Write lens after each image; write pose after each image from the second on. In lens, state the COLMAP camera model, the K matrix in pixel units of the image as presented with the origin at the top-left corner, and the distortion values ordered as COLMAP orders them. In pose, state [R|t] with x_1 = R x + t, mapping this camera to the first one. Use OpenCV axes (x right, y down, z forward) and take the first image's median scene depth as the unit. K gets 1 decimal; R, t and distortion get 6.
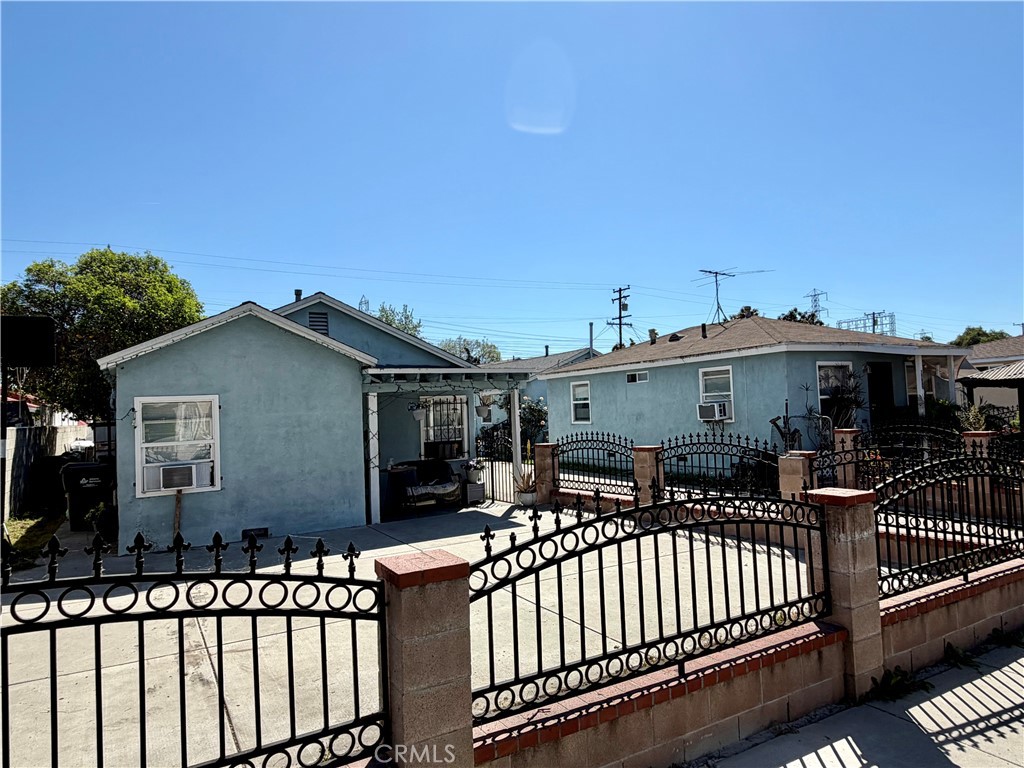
lens RADIAL K [[650.0, 0, 512.0], [0, 650.0, 384.0], [0, 0, 1]] dist [0.005483, 0.002851]
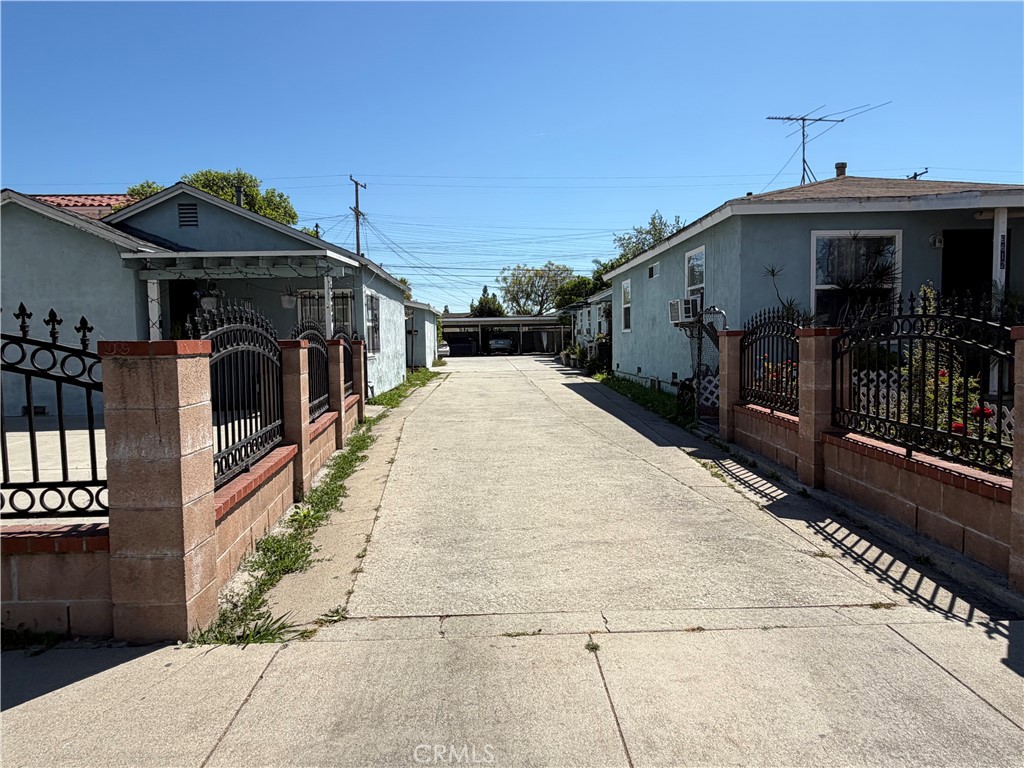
lens RADIAL K [[645.6, 0, 512.0], [0, 645.6, 384.0], [0, 0, 1]] dist [-0.000865, 0.000611]
pose [[0.882000, 0.055042, -0.468024, 0.827812], [0.002884, 0.992506, 0.122159, 0.059753], [0.471241, -0.109094, 0.875232, 0.453663]]
